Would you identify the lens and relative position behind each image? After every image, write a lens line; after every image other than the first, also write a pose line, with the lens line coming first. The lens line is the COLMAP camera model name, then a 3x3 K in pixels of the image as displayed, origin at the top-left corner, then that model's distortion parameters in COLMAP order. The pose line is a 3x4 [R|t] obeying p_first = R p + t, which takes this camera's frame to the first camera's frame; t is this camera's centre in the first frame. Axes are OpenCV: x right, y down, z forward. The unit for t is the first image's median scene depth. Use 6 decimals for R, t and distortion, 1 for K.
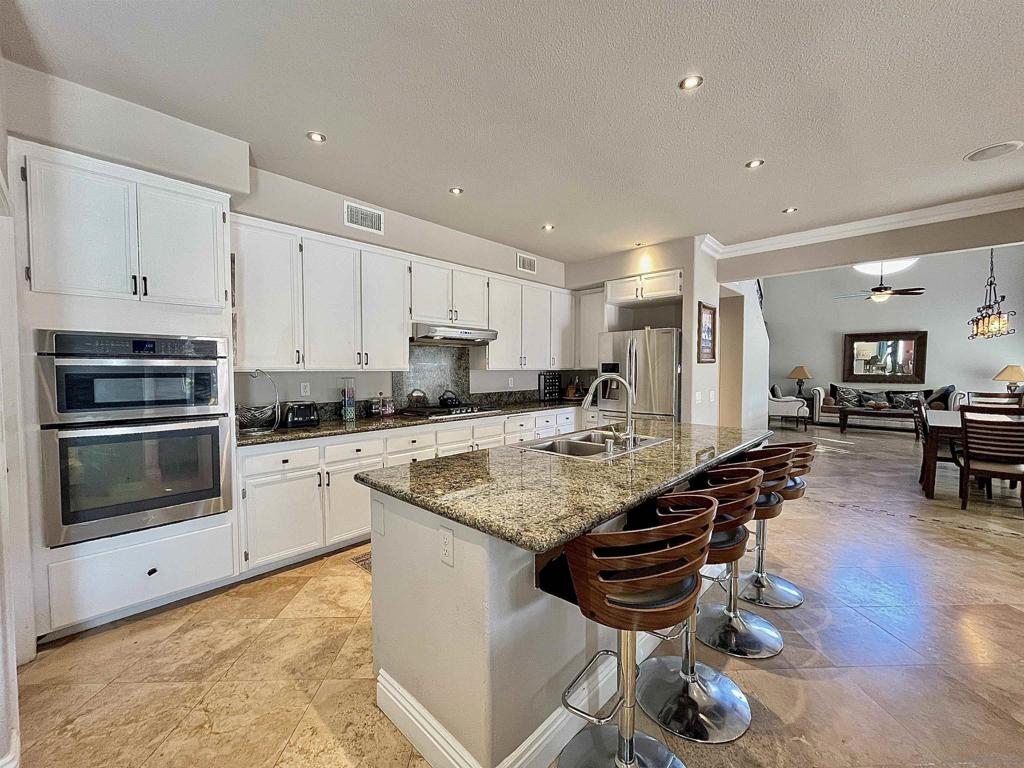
lens RADIAL K [[414.2, 0, 510.9], [0, 414.2, 384.2], [0, 0, 1]] dist [-0.002419, 0.000041]
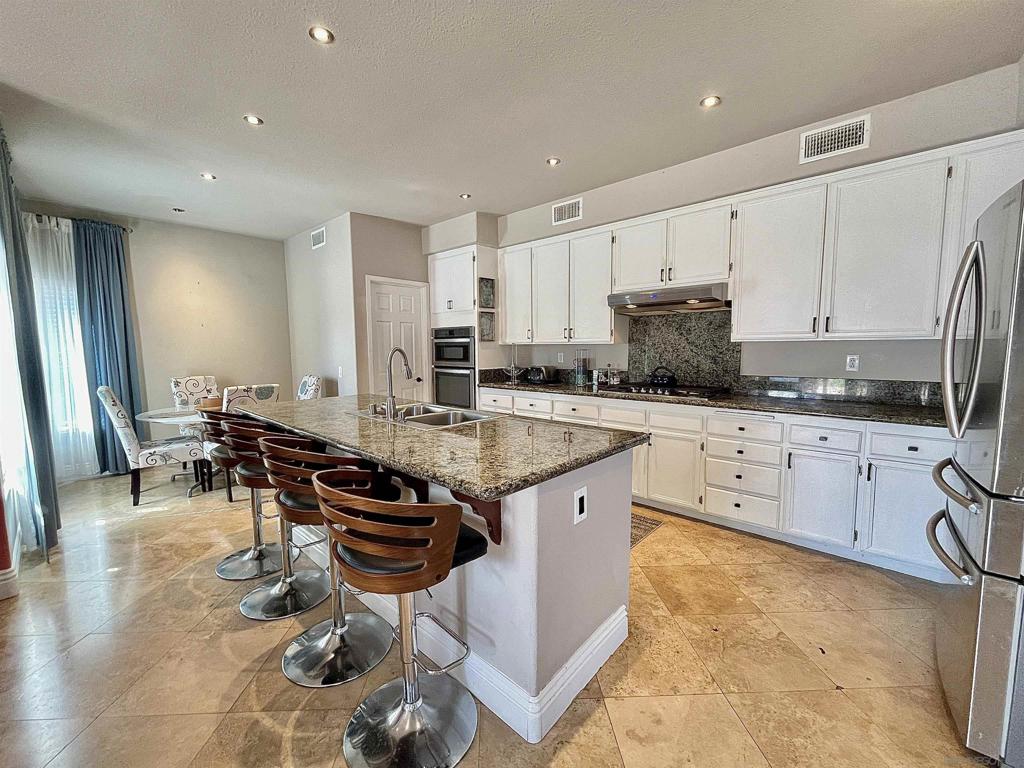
lens RADIAL K [[414.2, 0, 510.9], [0, 414.2, 384.2], [0, 0, 1]] dist [-0.002419, 0.000041]
pose [[0.014623, 0.092465, -0.995609, 0.939940], [-0.030426, 0.995295, 0.091989, -0.023919], [0.999430, 0.028947, 0.017368, 0.928988]]
